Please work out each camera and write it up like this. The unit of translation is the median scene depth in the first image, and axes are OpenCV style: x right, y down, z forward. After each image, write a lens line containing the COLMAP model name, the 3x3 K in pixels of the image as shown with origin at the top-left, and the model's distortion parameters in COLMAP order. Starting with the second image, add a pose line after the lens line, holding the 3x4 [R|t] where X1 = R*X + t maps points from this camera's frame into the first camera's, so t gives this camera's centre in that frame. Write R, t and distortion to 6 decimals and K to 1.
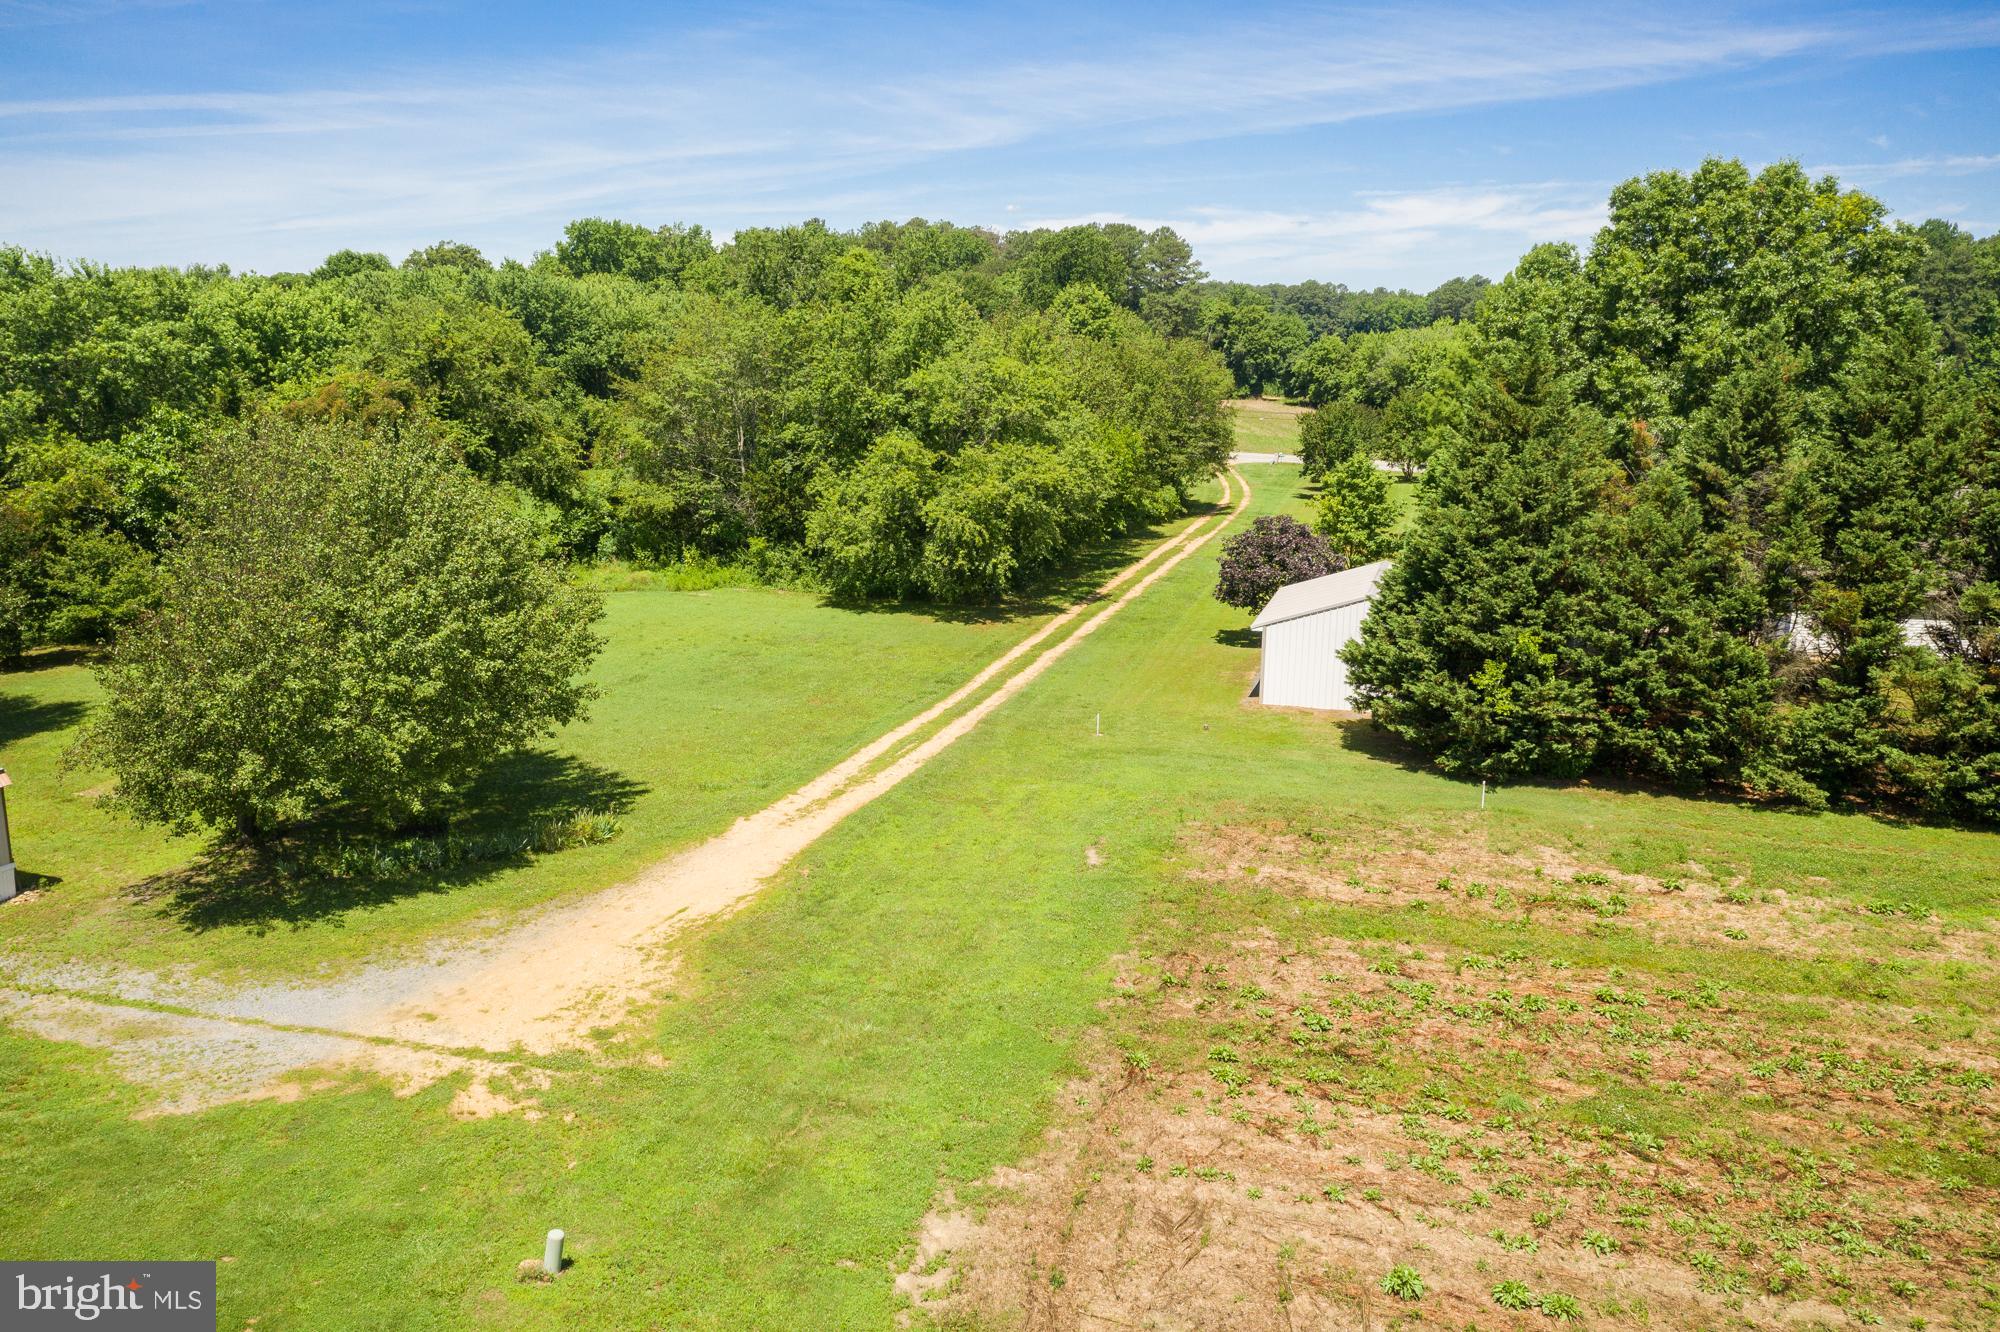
lens RADIAL K [[1579.6, 0, 1002.5], [0, 1579.6, 690.2], [0, 0, 1]] dist [0.006749, 0.045314]
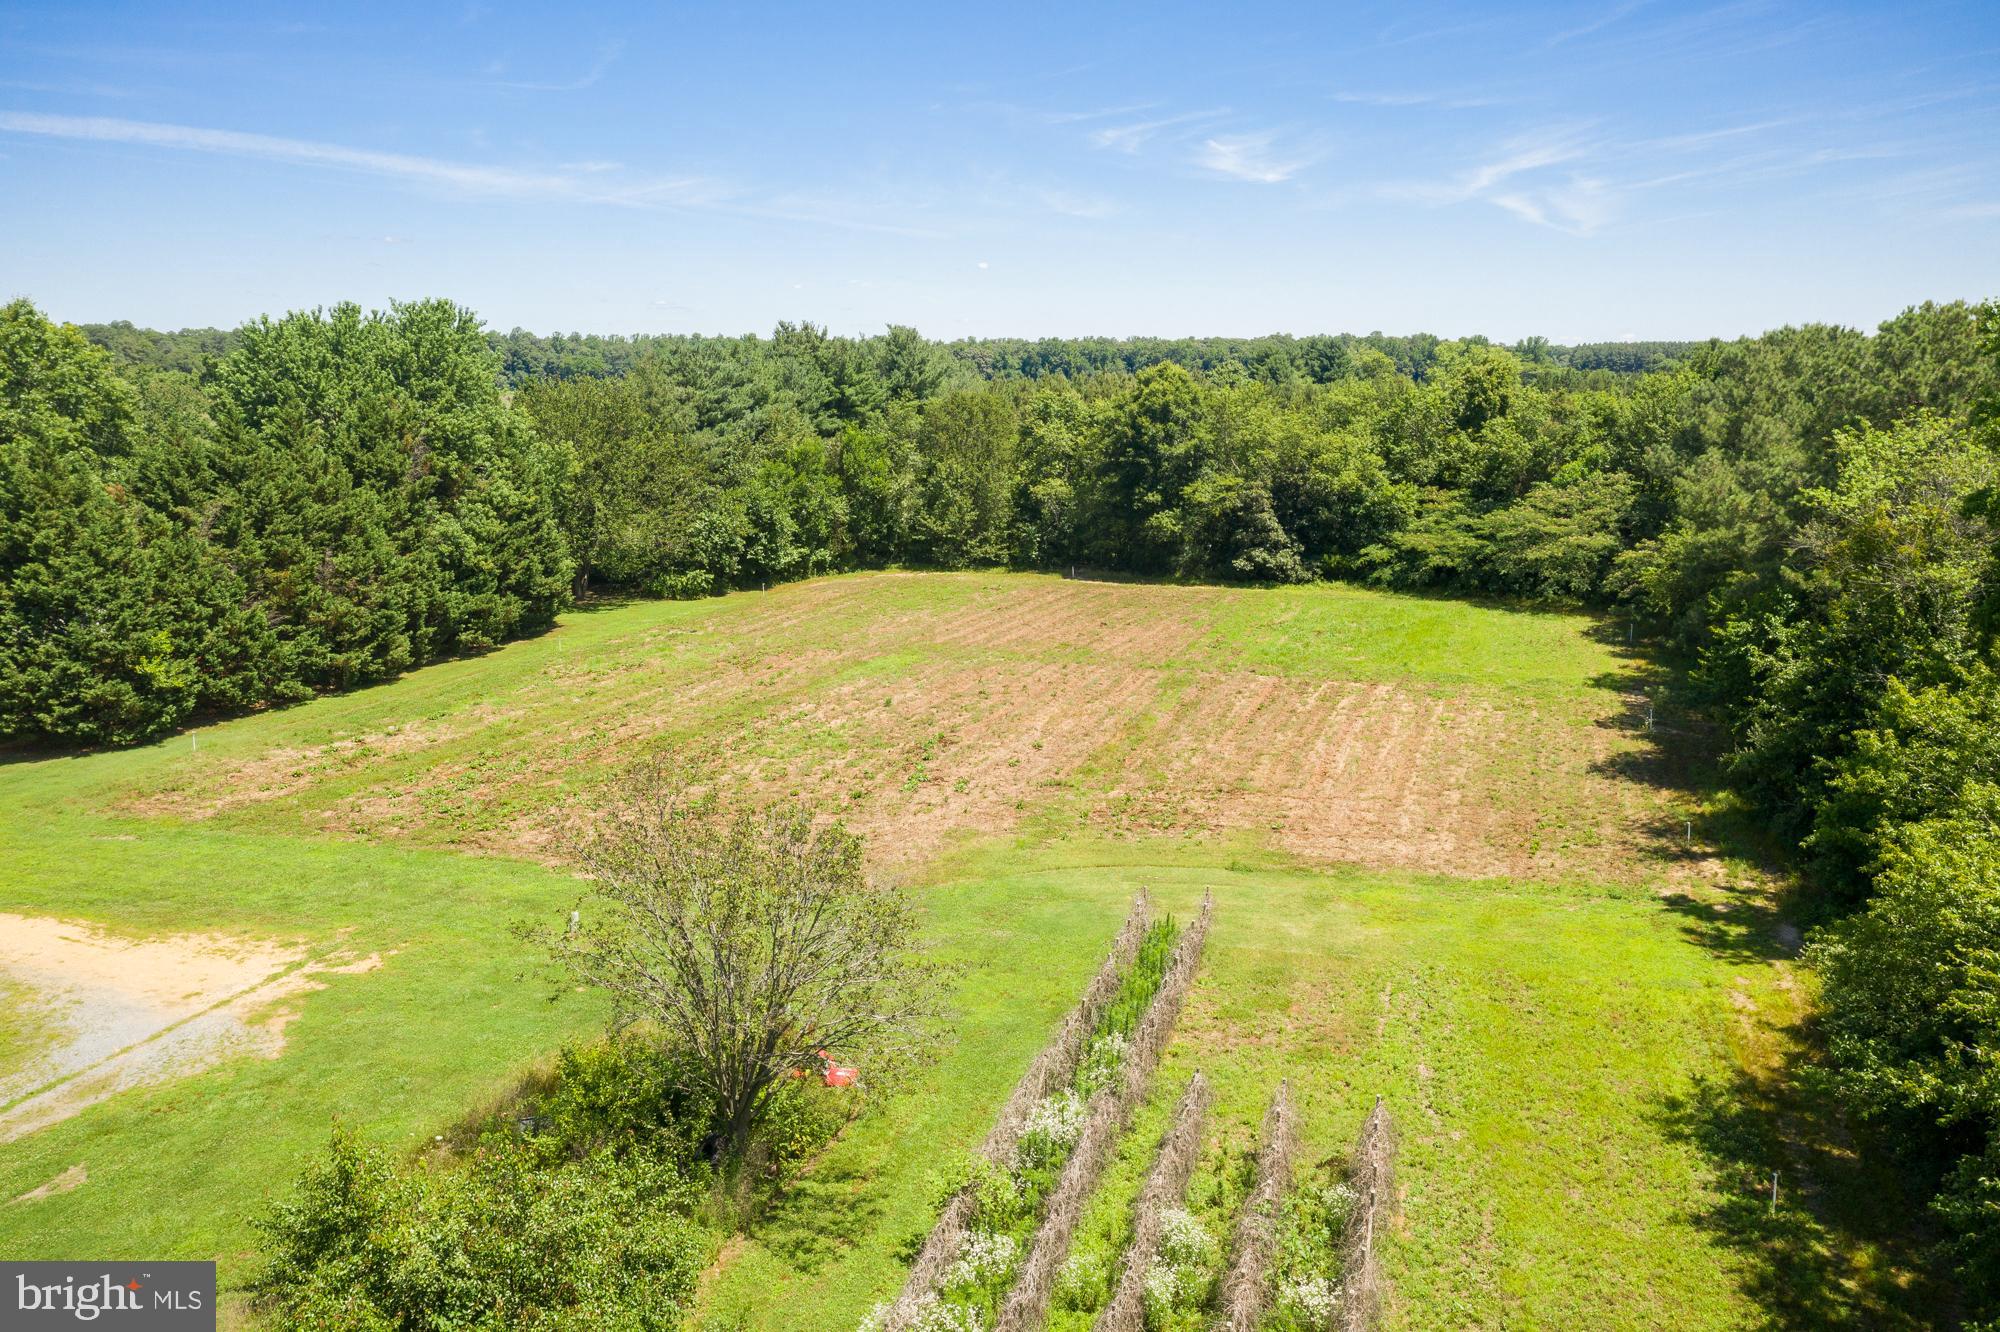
lens RADIAL K [[1599.2, 0, 1000.0], [0, 1599.2, 666.0], [0, 0, 1]] dist [-0.006731, 0.092206]
pose [[0.051540, -0.197535, 0.978940, -1.073011], [0.229777, 0.956290, 0.180867, -0.095071], [-0.971878, 0.215616, 0.094676, 0.111236]]
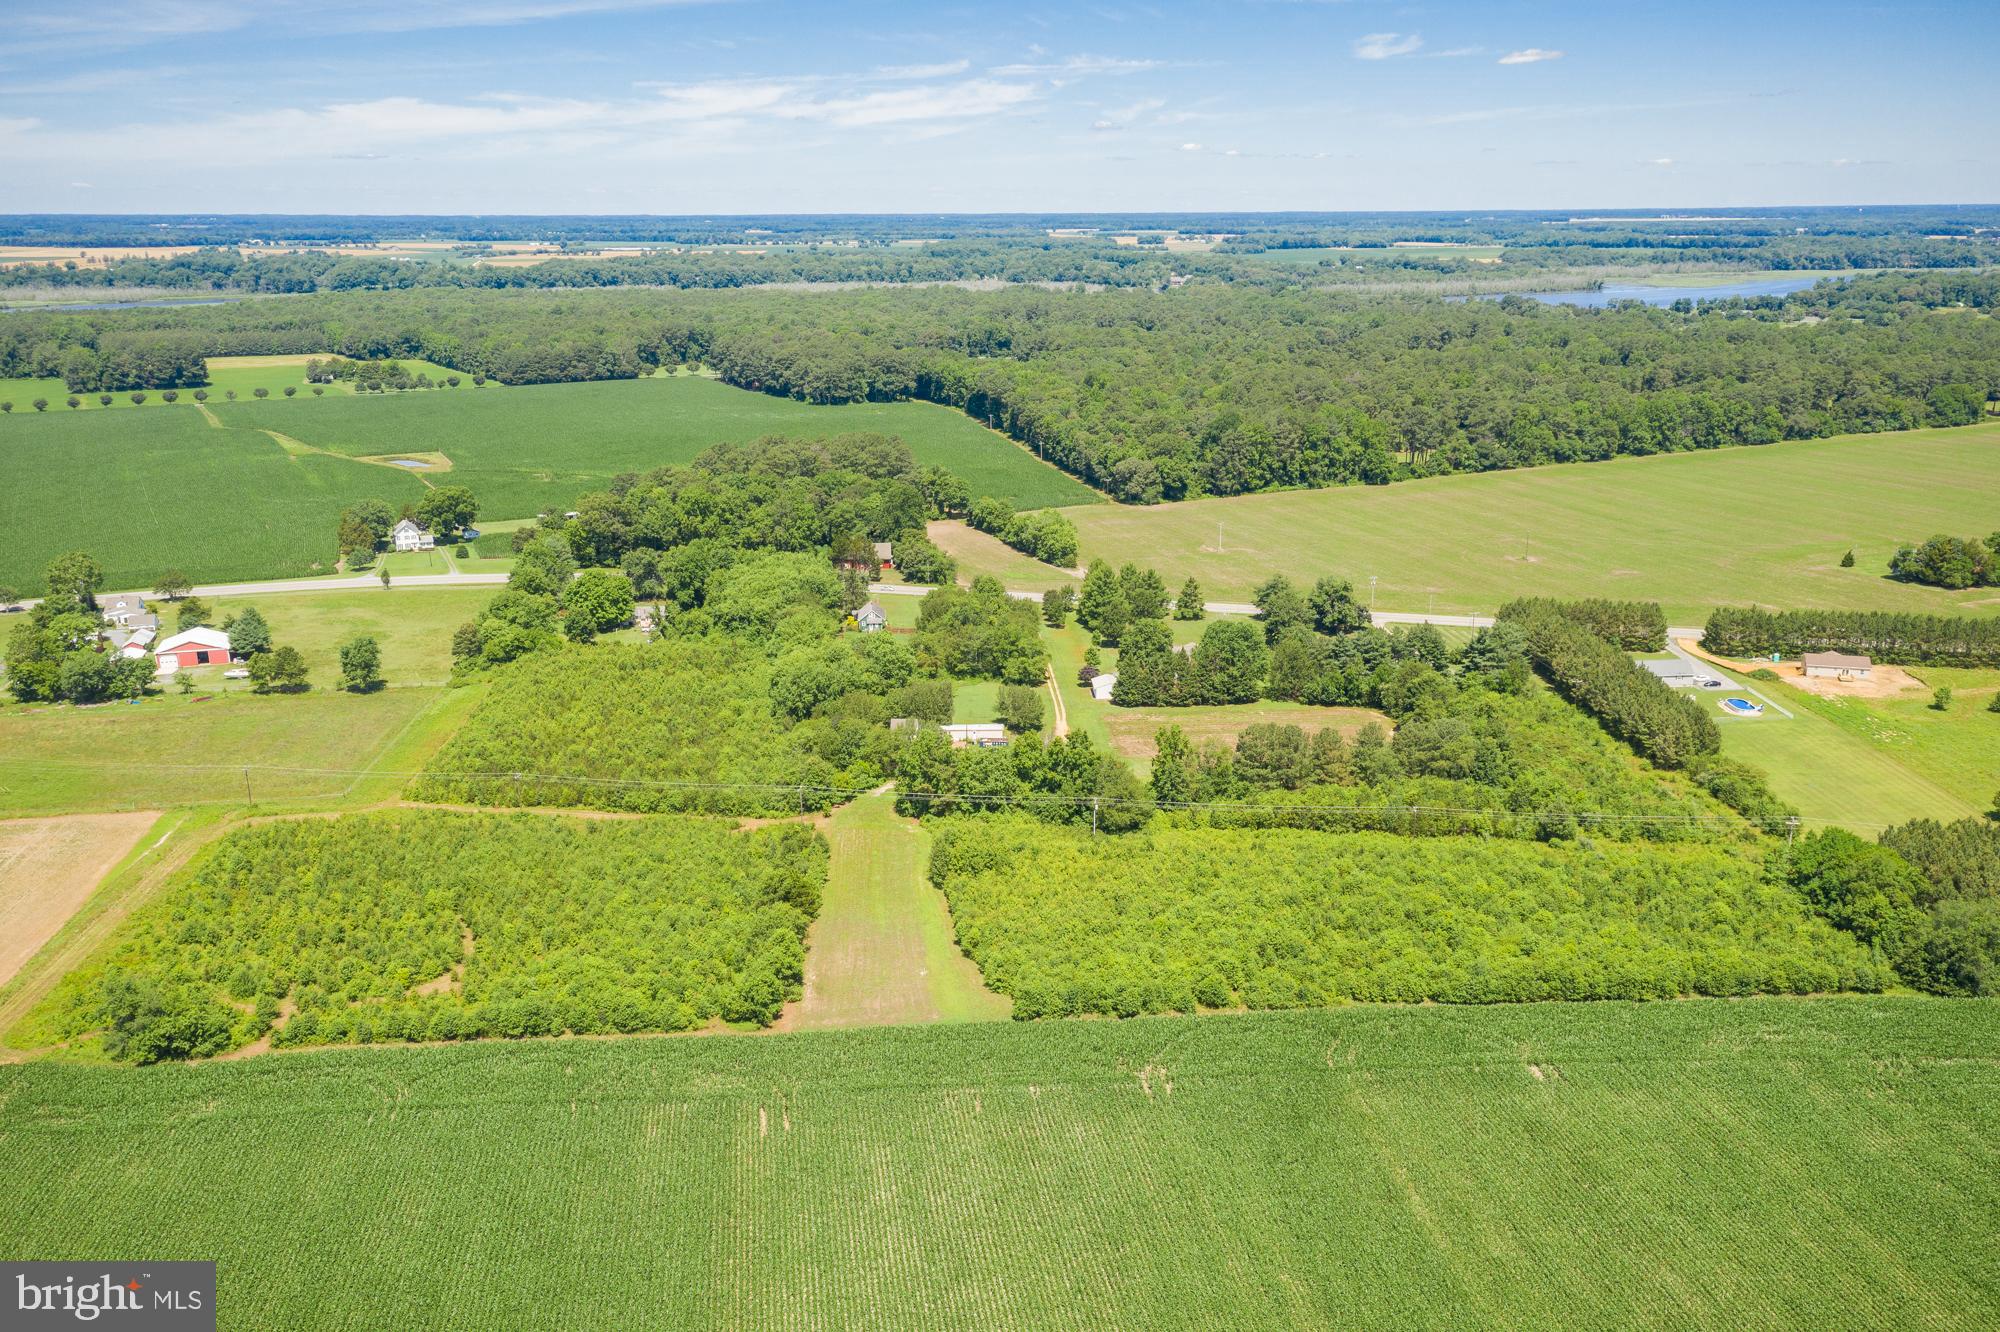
lens RADIAL K [[1605.4, 0, 1001.2], [0, 1605.4, 722.5], [0, 0, 1]] dist [-0.004380, 0.059753]
pose [[0.944873, -0.116538, 0.305998, -3.060686], [0.090104, 0.990981, 0.099182, -0.796116], [-0.314796, -0.066143, 0.946852, -7.100206]]
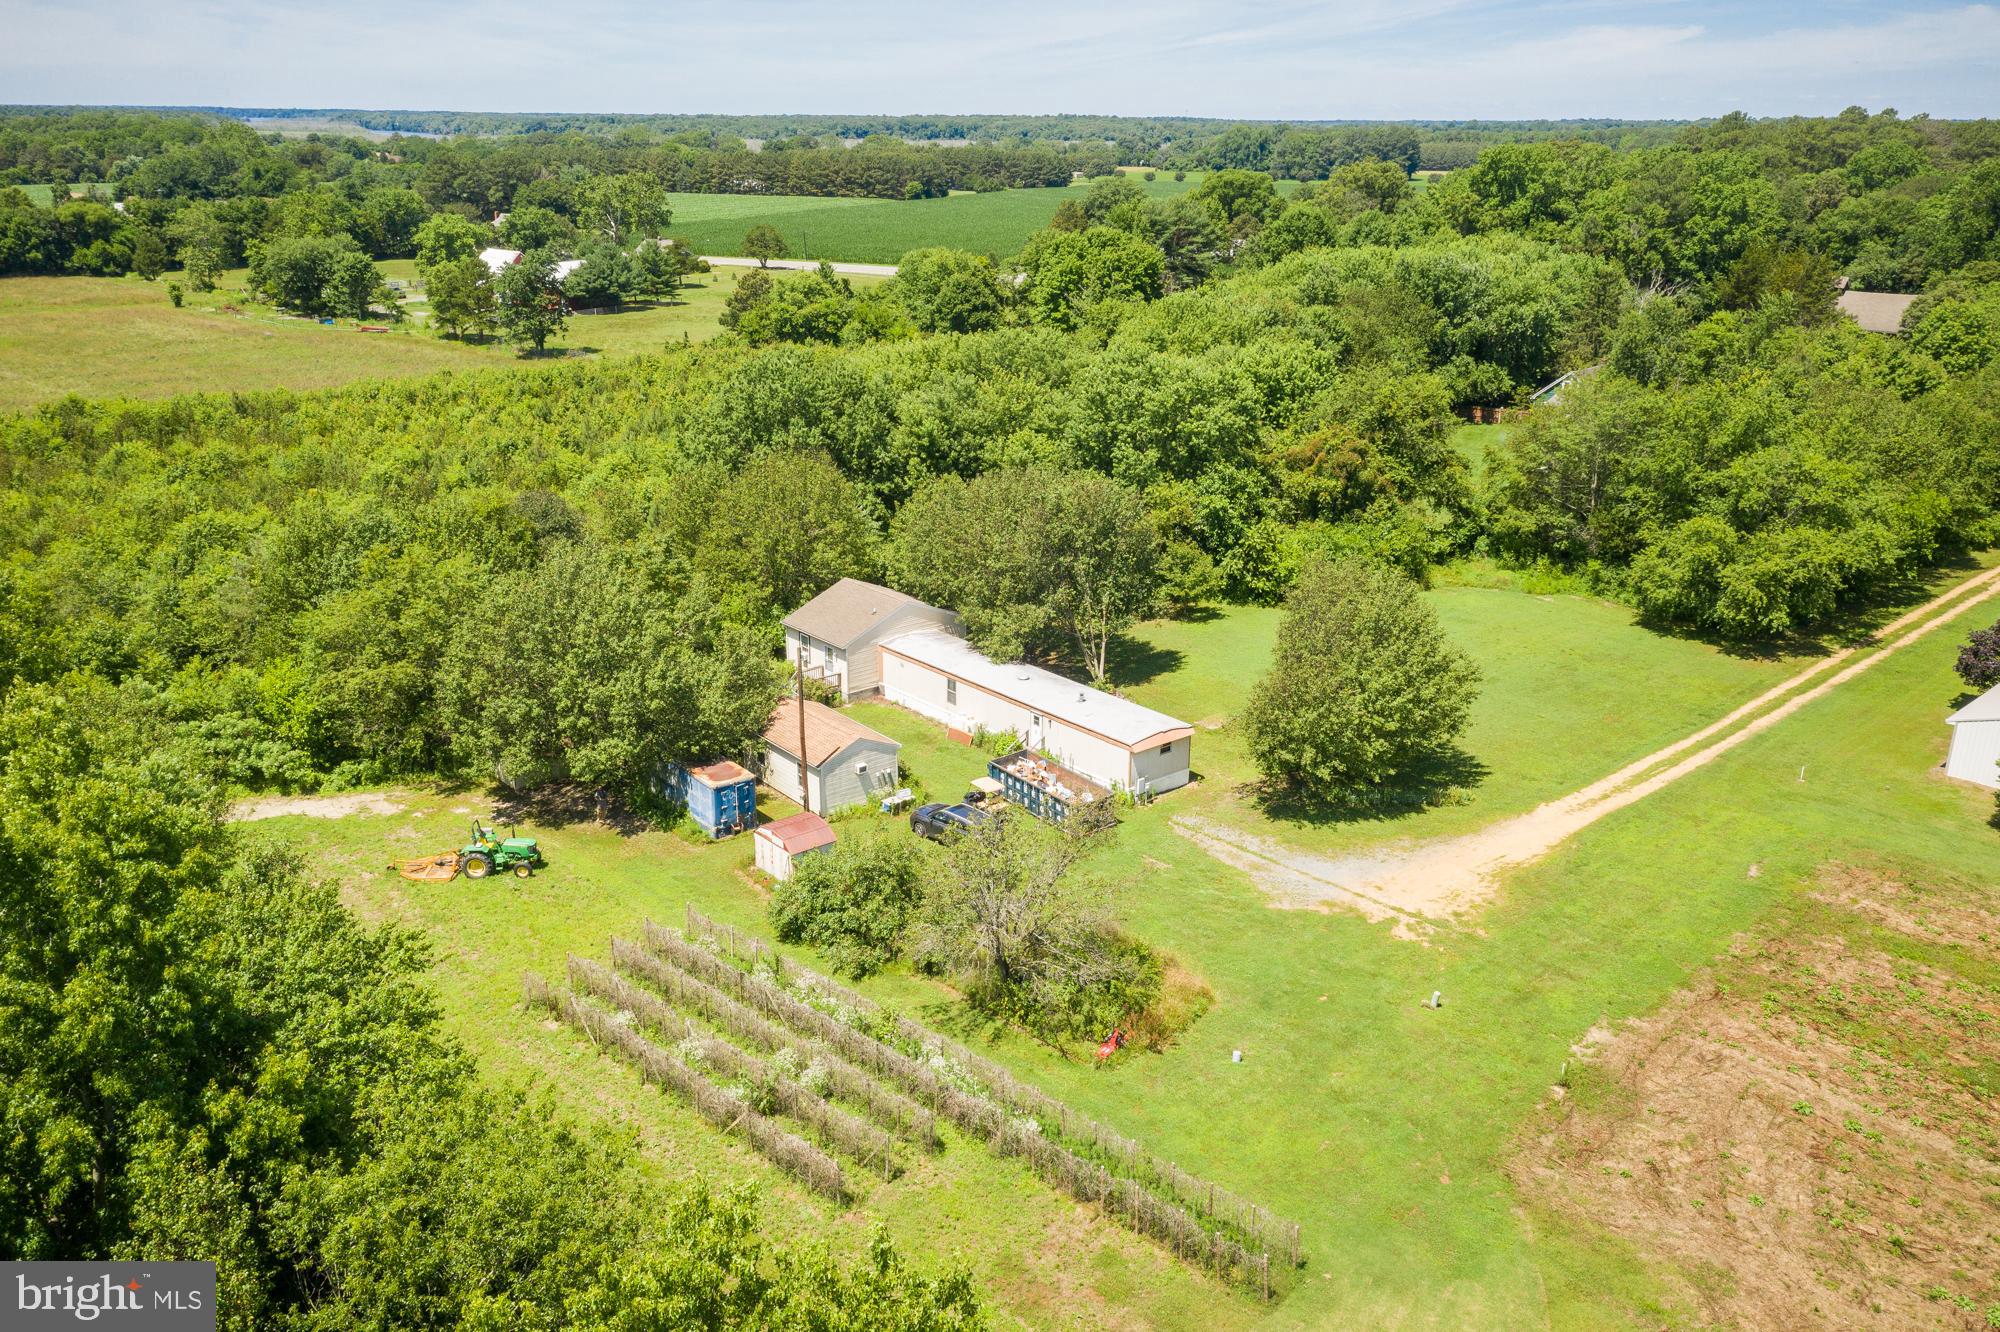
lens RADIAL K [[1579.6, 0, 1002.5], [0, 1579.6, 690.2], [0, 0, 1]] dist [0.006749, 0.045314]
pose [[0.863609, 0.160768, -0.477842, 0.128988], [-0.106534, 0.984585, 0.138719, -0.211995], [0.492778, -0.068892, 0.867424, -0.774216]]
